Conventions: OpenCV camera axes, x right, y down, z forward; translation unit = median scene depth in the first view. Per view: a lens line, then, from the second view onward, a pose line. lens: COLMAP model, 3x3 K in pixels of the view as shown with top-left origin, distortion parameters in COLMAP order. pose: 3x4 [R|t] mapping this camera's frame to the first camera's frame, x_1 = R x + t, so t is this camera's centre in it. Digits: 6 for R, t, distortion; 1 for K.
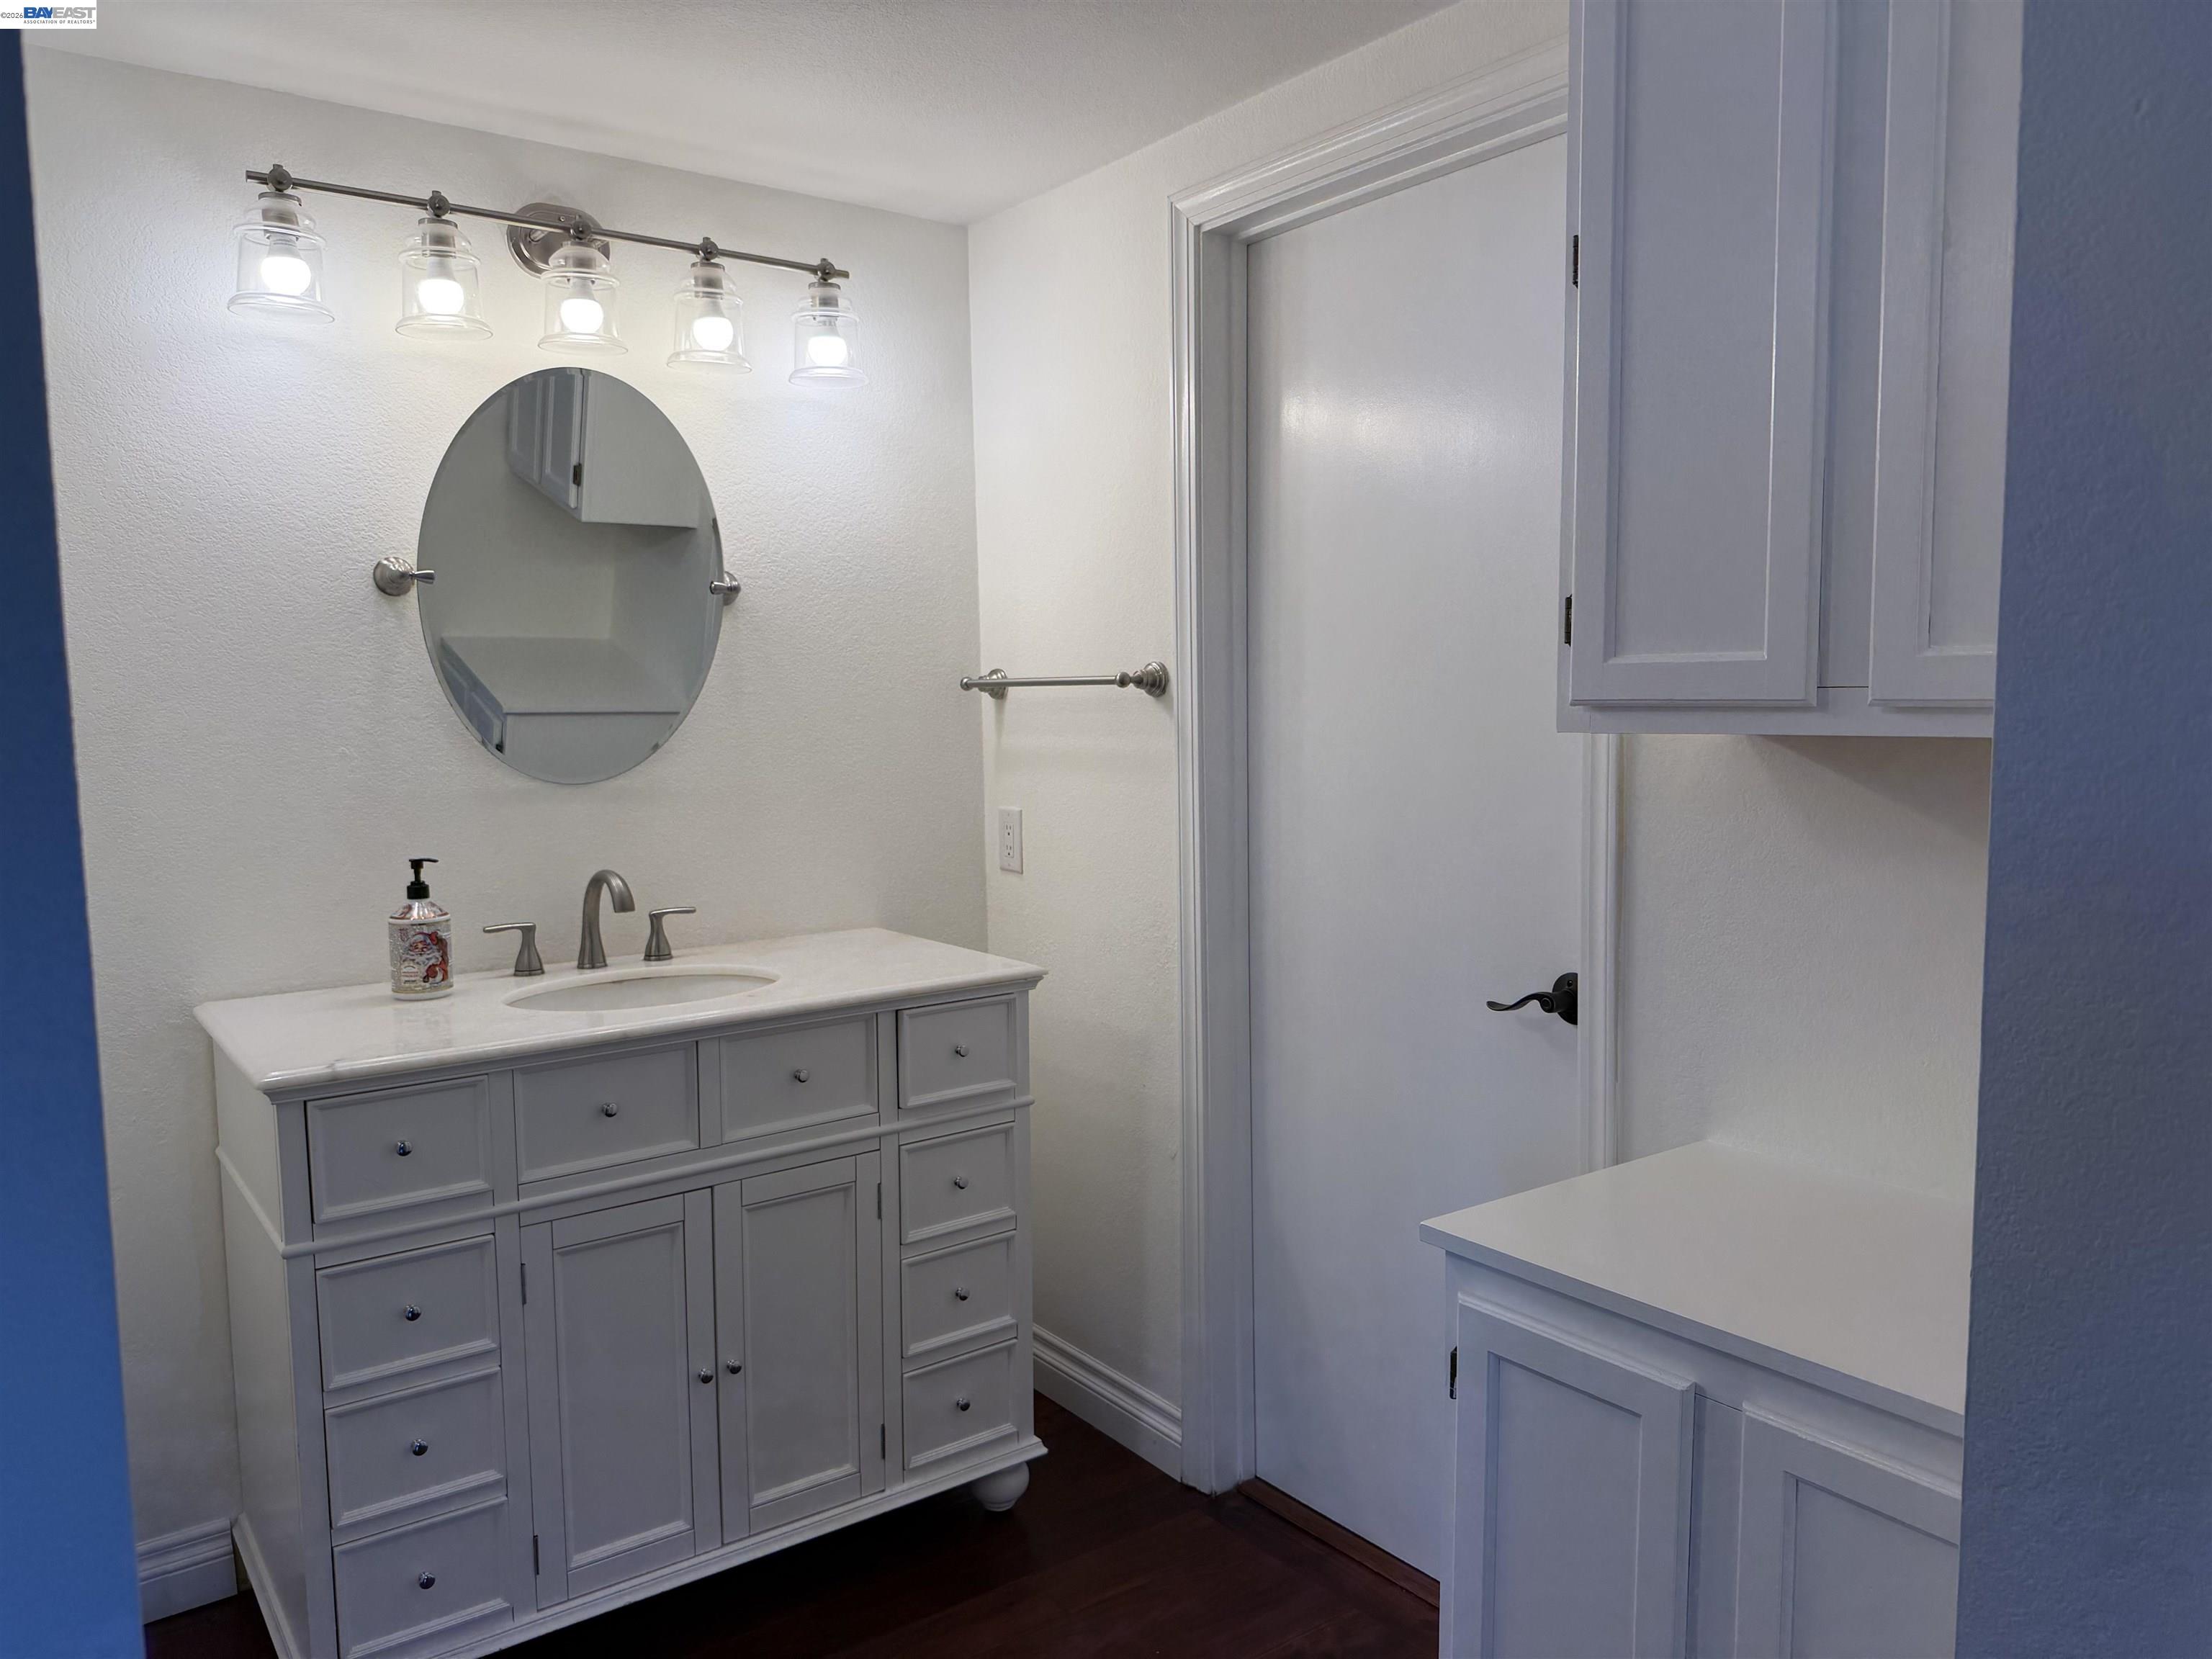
lens RADIAL K [[1545.0, 0, 1101.9], [0, 1545.0, 830.1], [0, 0, 1]] dist [0.178936, -0.330742]
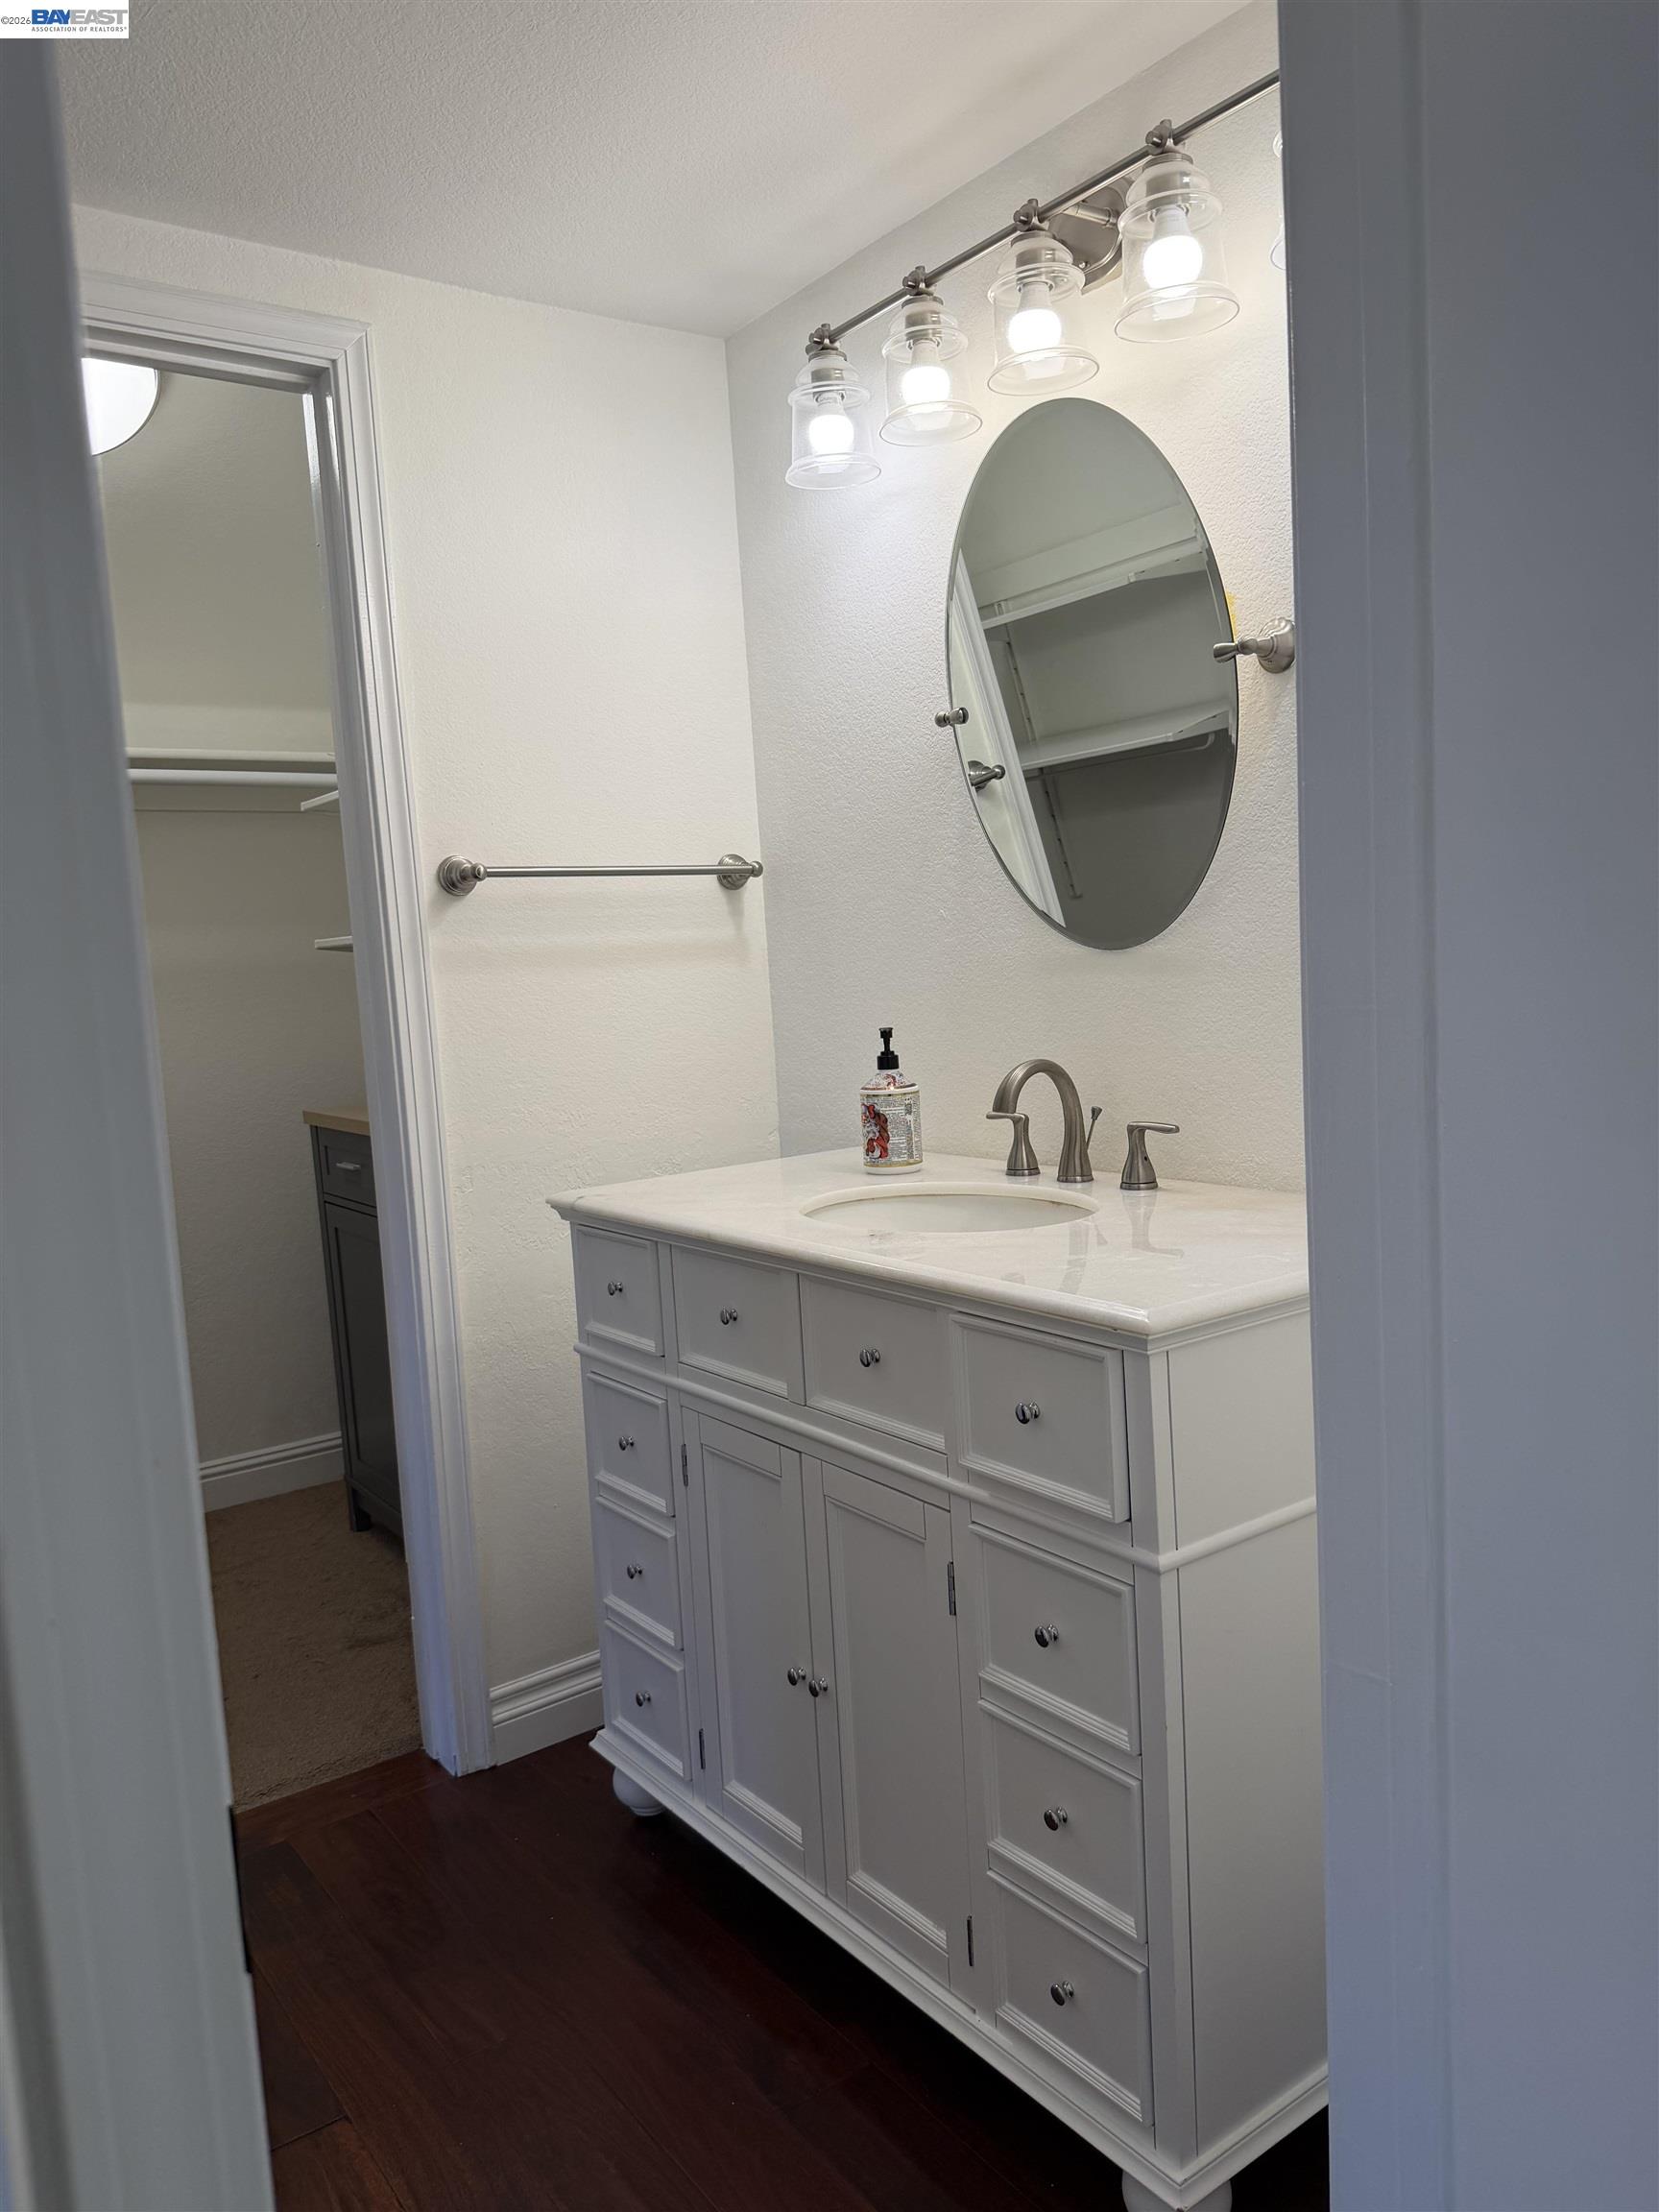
lens RADIAL K [[1545.0, 0, 832.9], [0, 1545.0, 1111.1], [0, 0, 1]] dist [0.178936, -0.330742]
pose [[-0.011676, 0.110701, -0.993785, 0.505166], [-0.029733, 0.993375, 0.111004, -0.034886], [0.999490, 0.030844, -0.008307, 0.976779]]
